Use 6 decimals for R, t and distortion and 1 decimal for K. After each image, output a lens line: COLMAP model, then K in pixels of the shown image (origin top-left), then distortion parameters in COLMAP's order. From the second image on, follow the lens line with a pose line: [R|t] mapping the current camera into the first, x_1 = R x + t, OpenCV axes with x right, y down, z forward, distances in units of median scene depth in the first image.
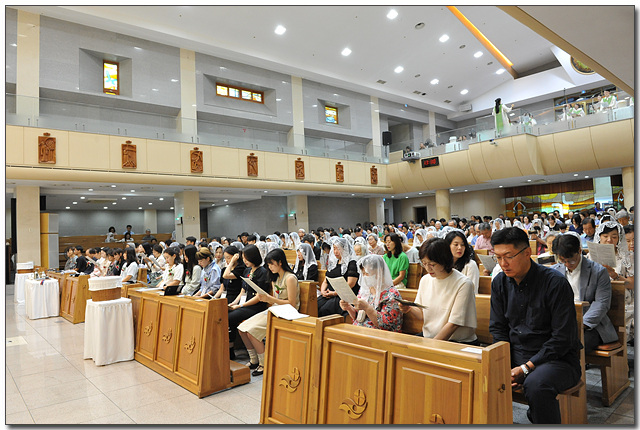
lens RADIAL K [[444.8, 0, 314.0], [0, 444.8, 220.0], [0, 0, 1]] dist [-0.049171, -0.005405]
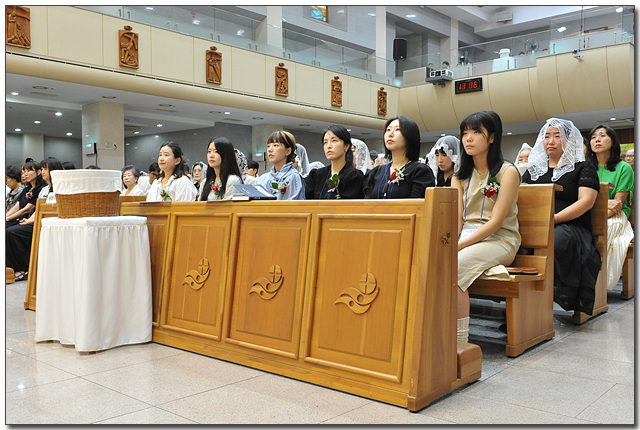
lens RADIAL K [[618.5, 0, 321.8], [0, 618.5, 233.5], [0, 0, 1]] dist [-0.006814, 0.000000]
pose [[0.991306, 0.034396, 0.127002, -0.107678], [-0.044414, 0.996049, 0.076906, 0.047566], [-0.123855, -0.081878, 0.988917, 0.107858]]
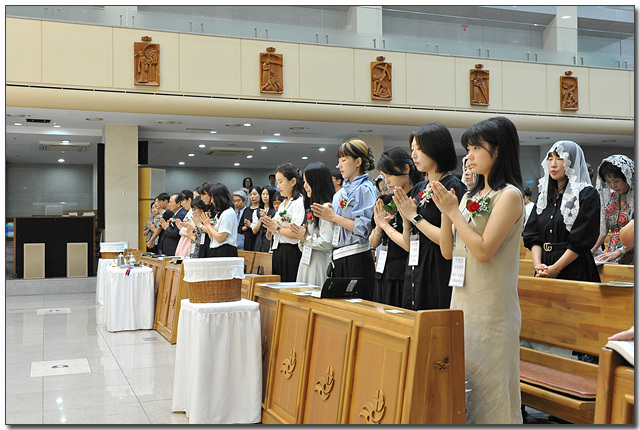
lens RADIAL K [[726.6, 0, 304.0], [0, 726.6, 210.4], [0, 0, 1]] dist [0.047450, 0.000000]
pose [[0.936794, 0.024557, -0.349018, -0.026250], [-0.018009, 0.999596, 0.021994, 0.018528], [0.349417, -0.014319, 0.936858, 0.080412]]
